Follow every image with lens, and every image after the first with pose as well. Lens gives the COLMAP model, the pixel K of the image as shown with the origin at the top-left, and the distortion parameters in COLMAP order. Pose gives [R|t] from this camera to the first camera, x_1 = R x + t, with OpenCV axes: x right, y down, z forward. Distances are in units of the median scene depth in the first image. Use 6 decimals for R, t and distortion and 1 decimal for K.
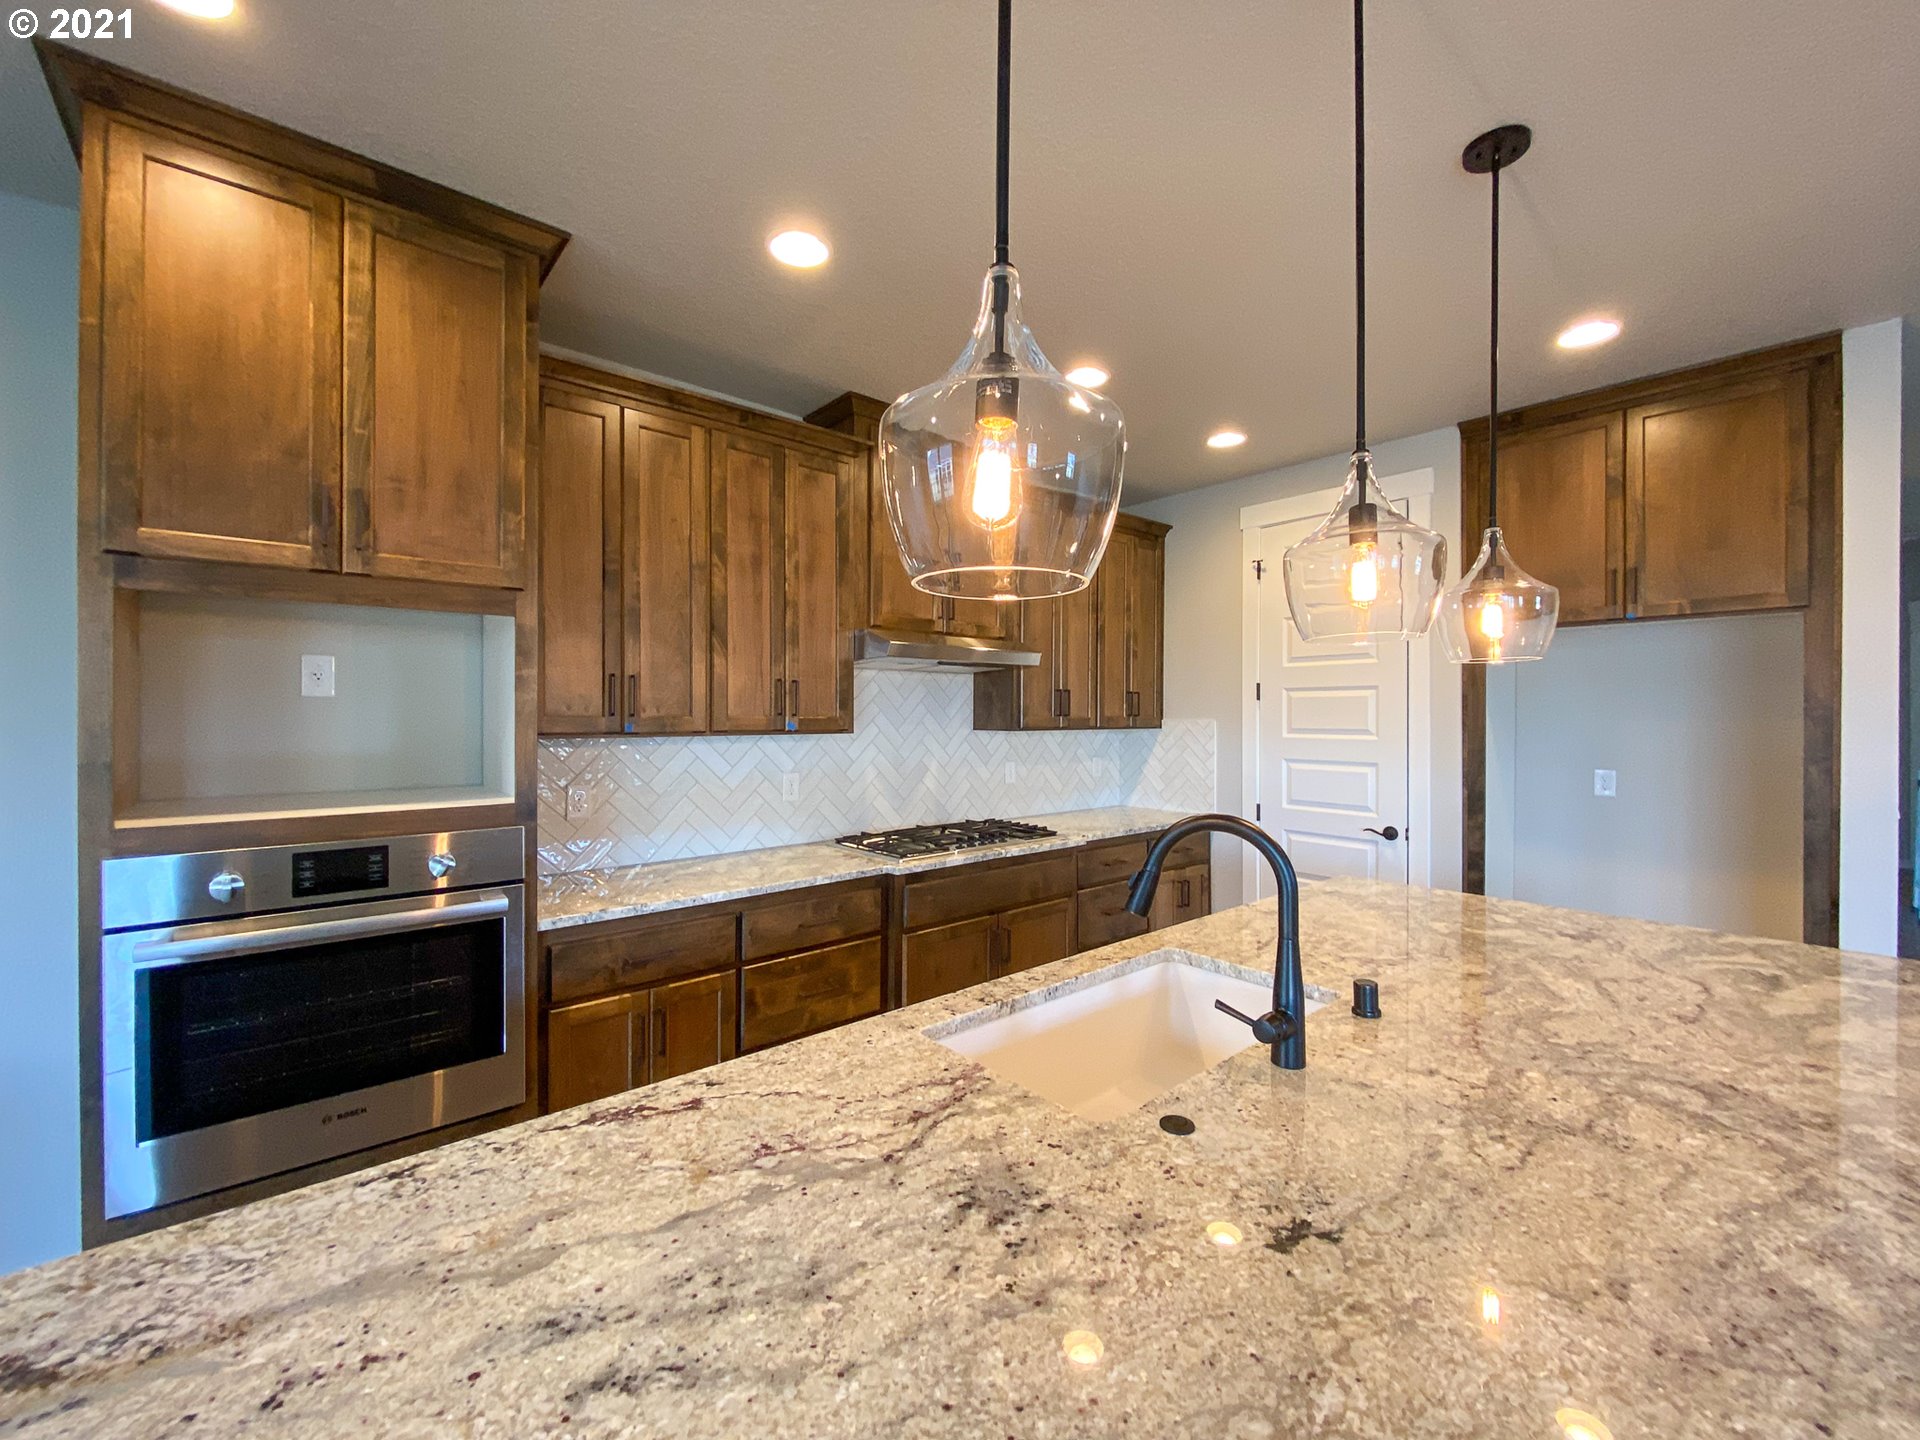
lens RADIAL K [[779.7, 0, 945.4], [0, 779.7, 716.5], [0, 0, 1]] dist [-0.000692, -0.003592]
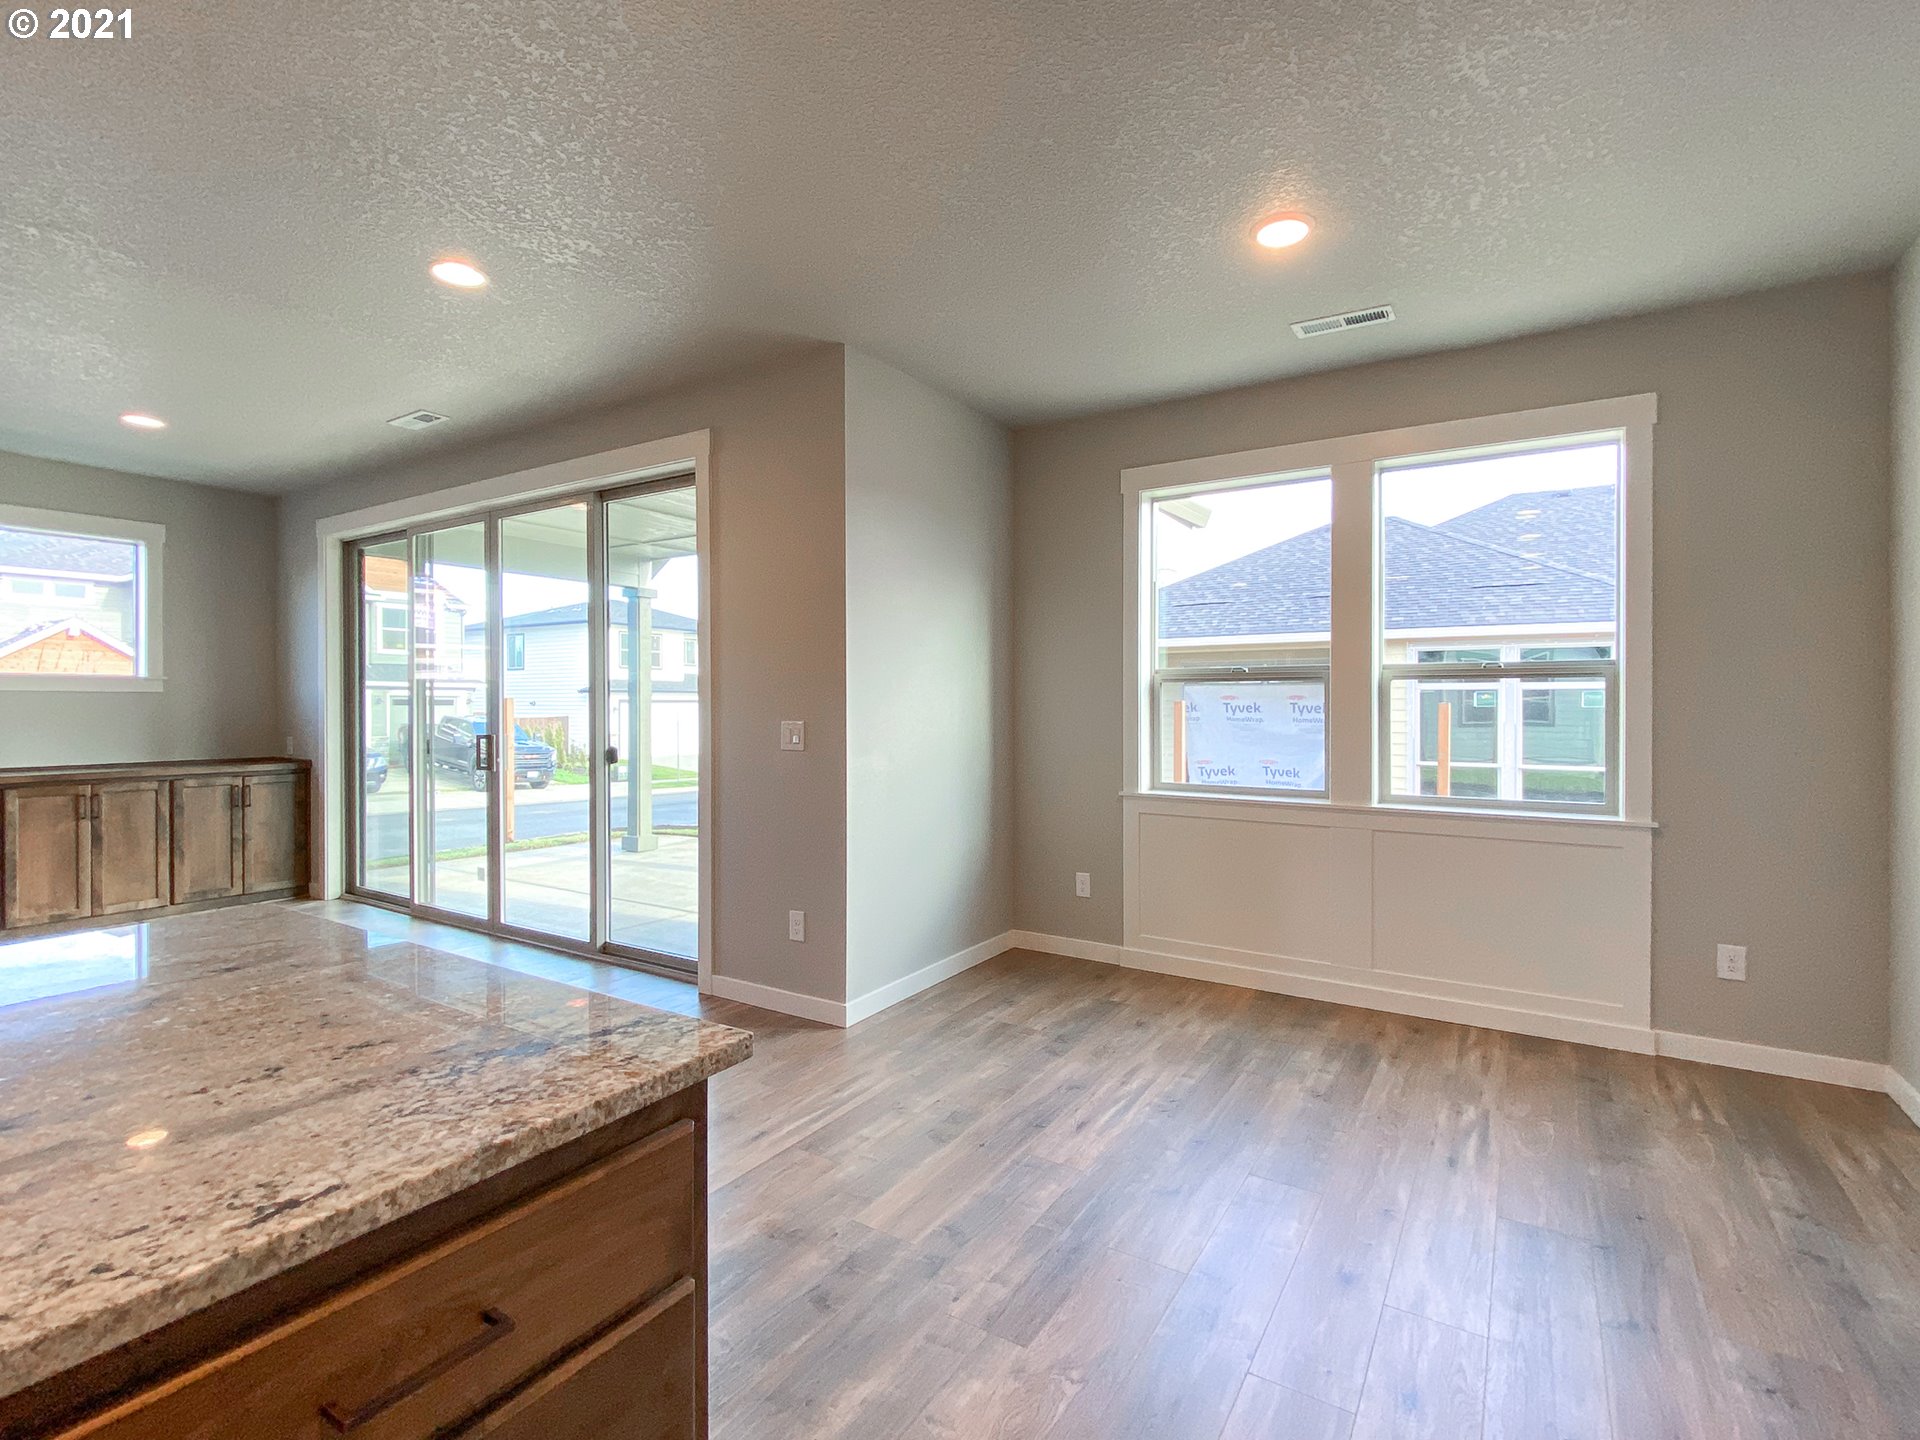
lens RADIAL K [[887.1, 0, 943.5], [0, 887.1, 708.7], [0, 0, 1]] dist [0.001126, -0.002131]
pose [[-0.952389, -0.002172, -0.304878, -0.385754], [-0.004892, 0.999955, 0.008159, 0.061900], [0.304846, 0.009262, -0.952357, 0.720586]]
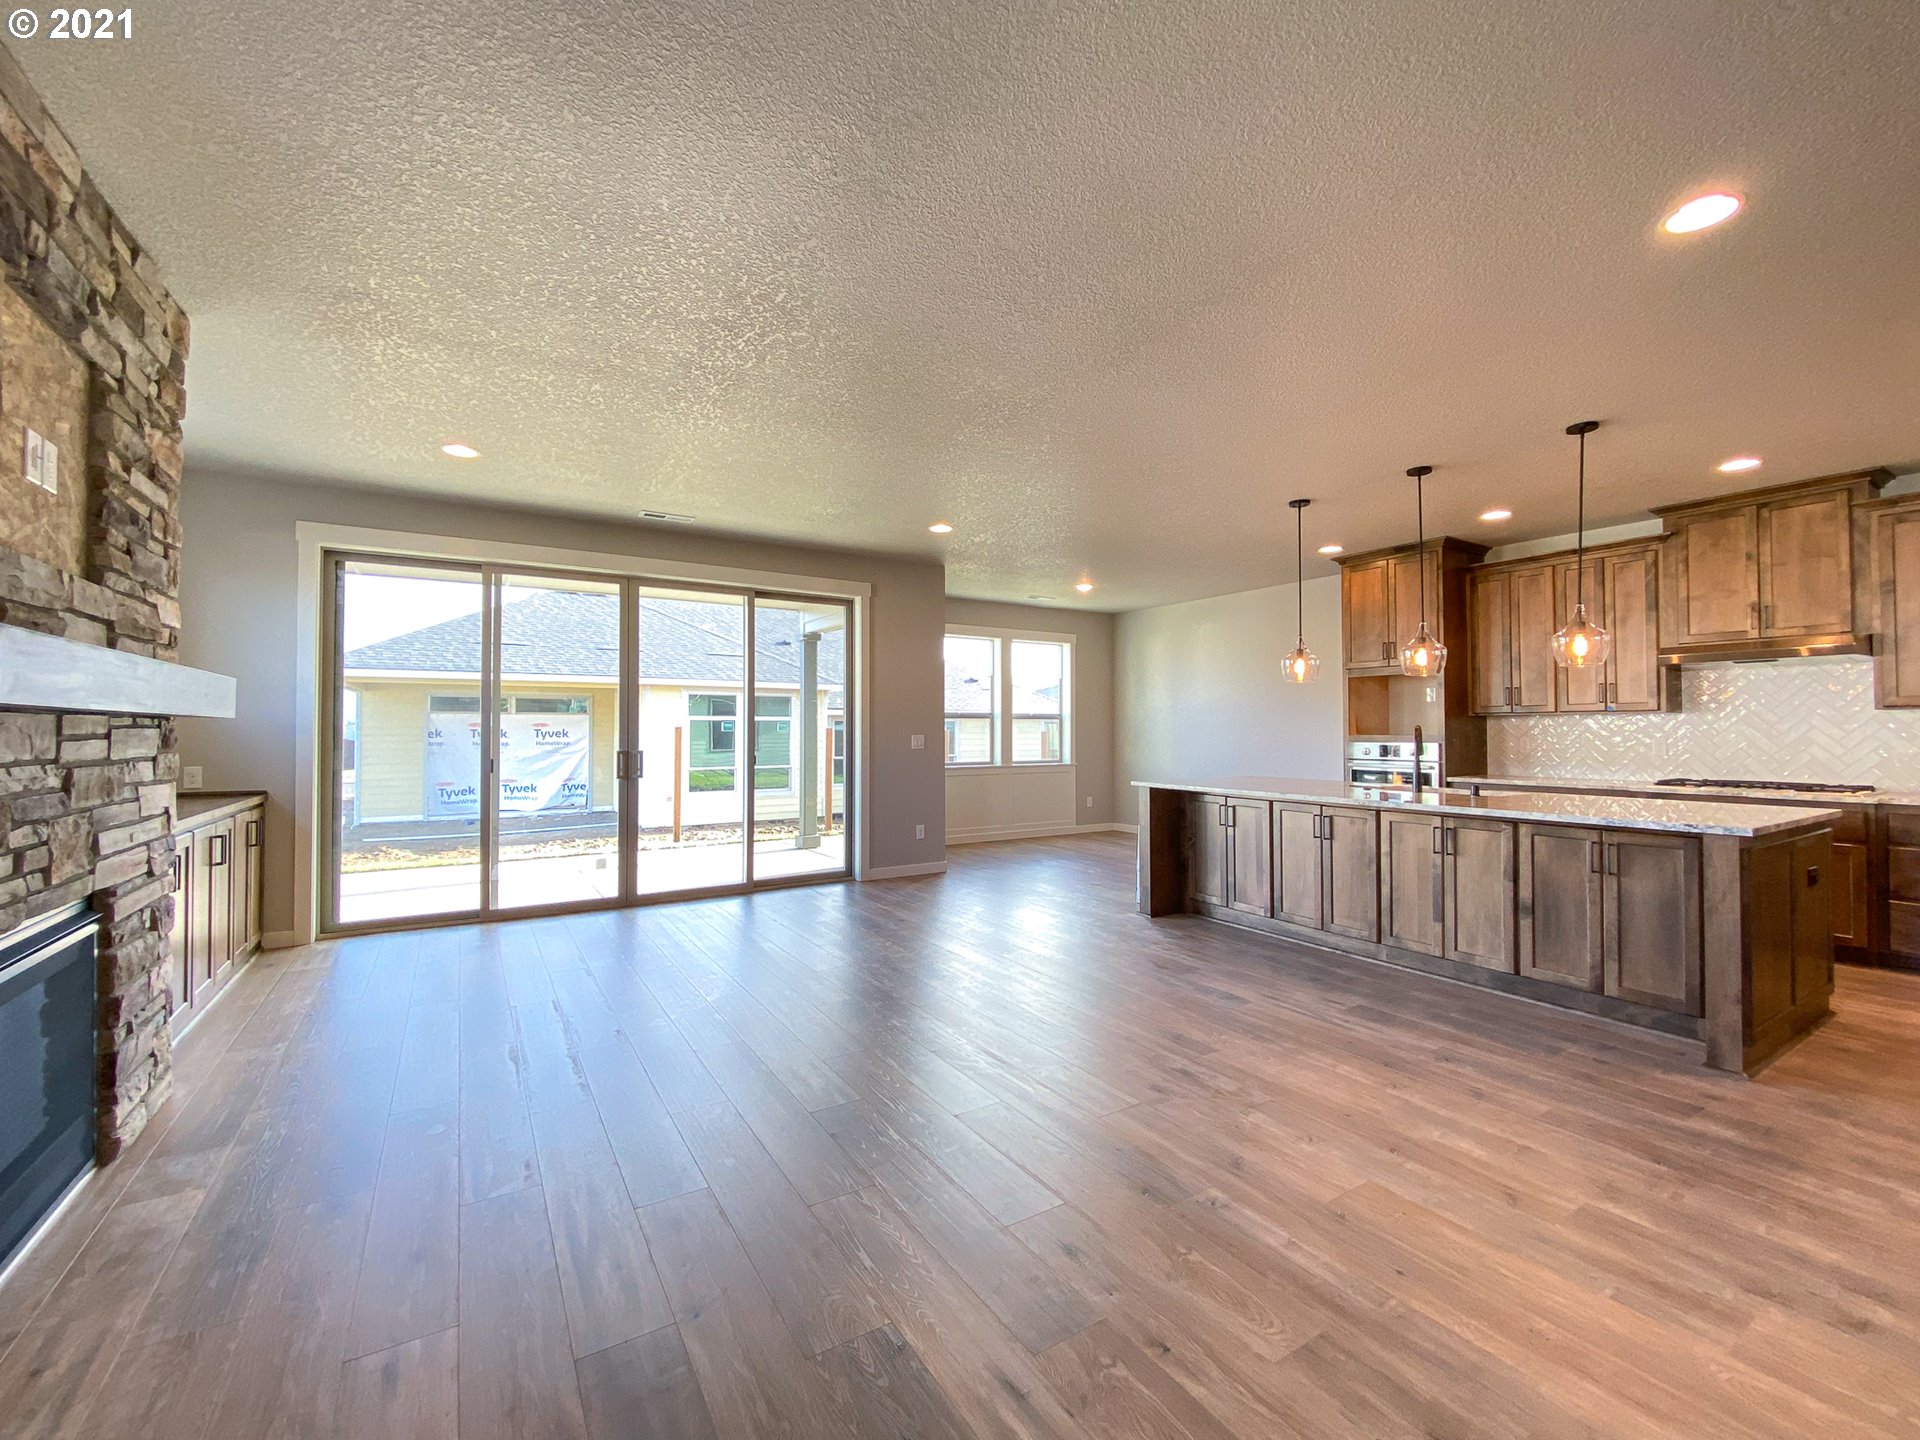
lens RADIAL K [[779.7, 0, 945.4], [0, 779.7, 716.5], [0, 0, 1]] dist [-0.000692, -0.003592]
pose [[-0.151796, -0.022495, -0.988156, 2.366564], [-0.002946, 0.999747, -0.022306, 0.094427], [0.988407, -0.000475, -0.151824, -0.350965]]
